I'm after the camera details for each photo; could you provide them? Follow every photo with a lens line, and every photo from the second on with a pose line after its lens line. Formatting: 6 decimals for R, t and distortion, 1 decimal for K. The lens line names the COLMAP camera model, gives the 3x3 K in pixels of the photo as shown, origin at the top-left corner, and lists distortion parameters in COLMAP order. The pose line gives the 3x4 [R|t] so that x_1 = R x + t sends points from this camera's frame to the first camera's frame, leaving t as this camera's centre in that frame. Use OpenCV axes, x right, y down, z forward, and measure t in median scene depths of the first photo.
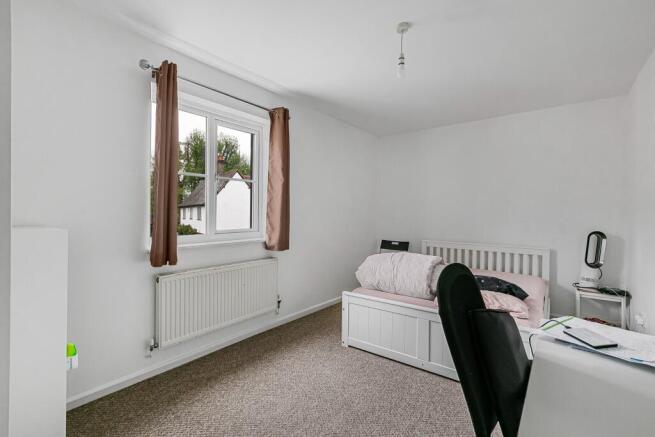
lens RADIAL K [[301.5, 0, 321.2], [0, 301.5, 215.7], [0, 0, 1]] dist [0.000658, -0.000089]
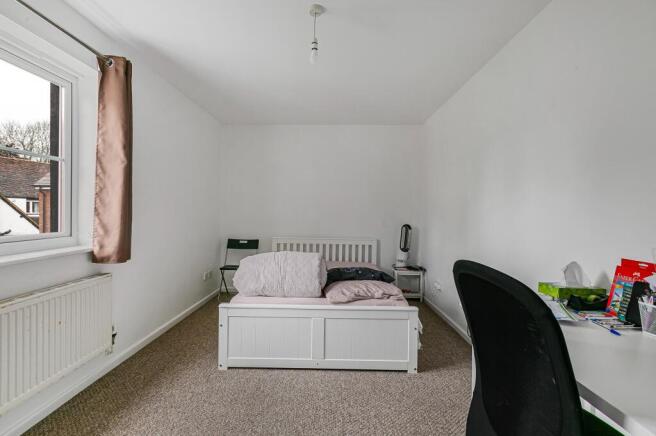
lens RADIAL K [[301.9, 0, 321.7], [0, 301.9, 215.2], [0, 0, 1]] dist [0.000658, -0.000089]
pose [[0.796817, -0.005292, 0.604198, -0.186994], [-0.000870, 0.999951, 0.009905, -0.000999], [-0.604220, -0.008419, 0.796773, 0.160962]]
